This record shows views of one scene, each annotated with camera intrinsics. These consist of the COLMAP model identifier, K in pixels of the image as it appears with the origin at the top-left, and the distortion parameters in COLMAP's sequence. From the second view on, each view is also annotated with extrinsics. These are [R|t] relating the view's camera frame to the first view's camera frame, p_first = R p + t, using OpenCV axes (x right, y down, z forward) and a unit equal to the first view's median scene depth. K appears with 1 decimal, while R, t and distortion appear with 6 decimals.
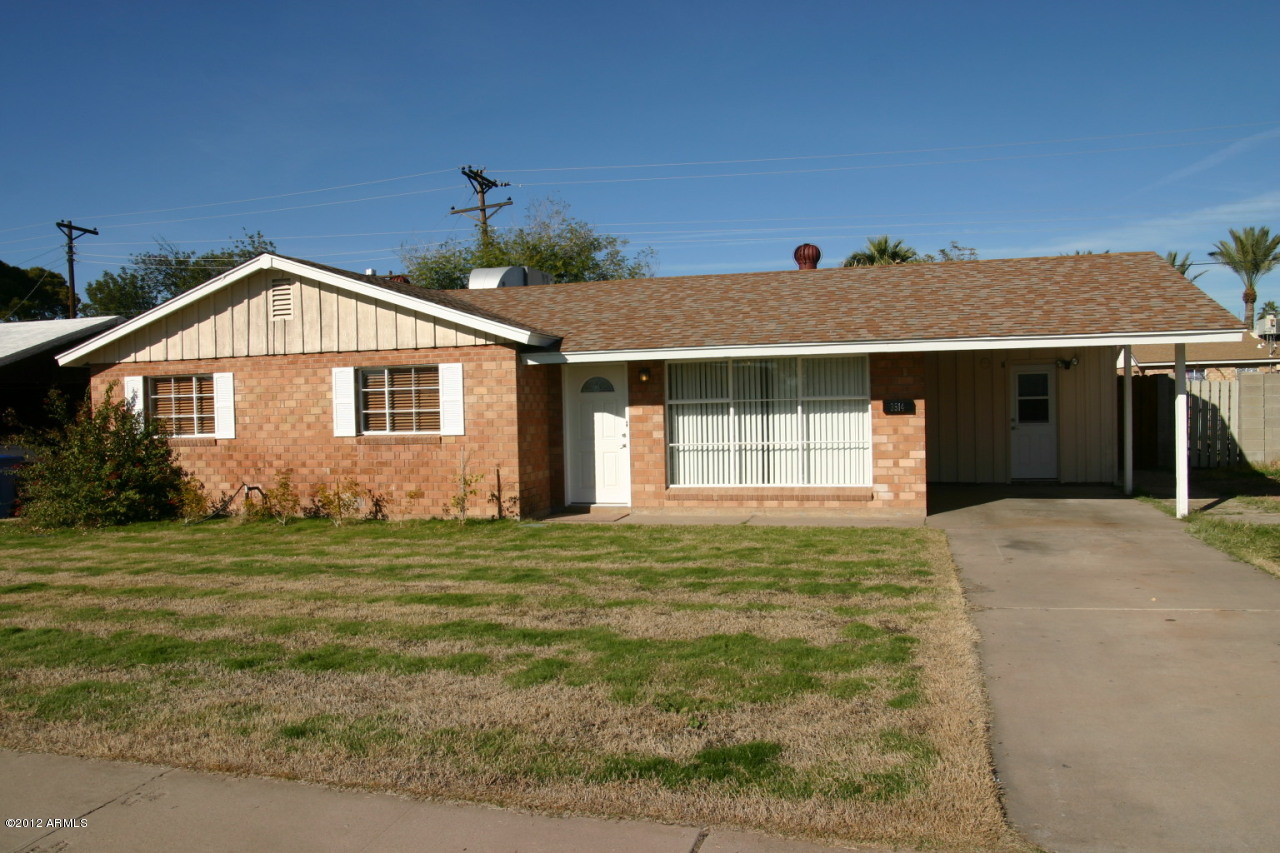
lens RADIAL K [[799.1, 0, 640.0], [0, 799.1, 426.5], [0, 0, 1]] dist [-0.087970, 0.000872]
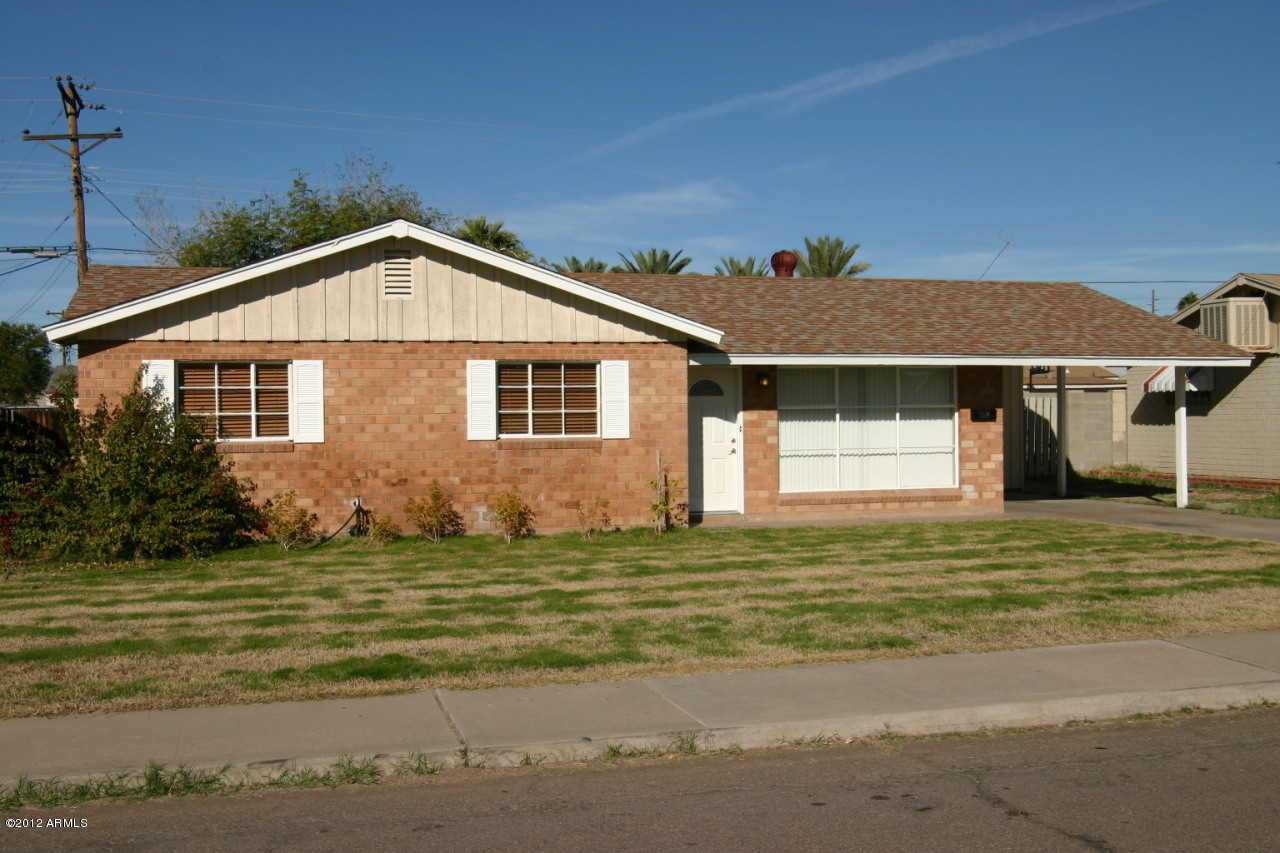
lens RADIAL K [[996.7, 0, 640.0], [0, 996.7, 426.5], [0, 0, 1]] dist [-0.114924, 0.091618]
pose [[0.911692, 0.009453, 0.410766, -0.654644], [-0.002081, 0.999829, -0.018391, 0.017306], [-0.410869, 0.015912, 0.911555, -0.059111]]
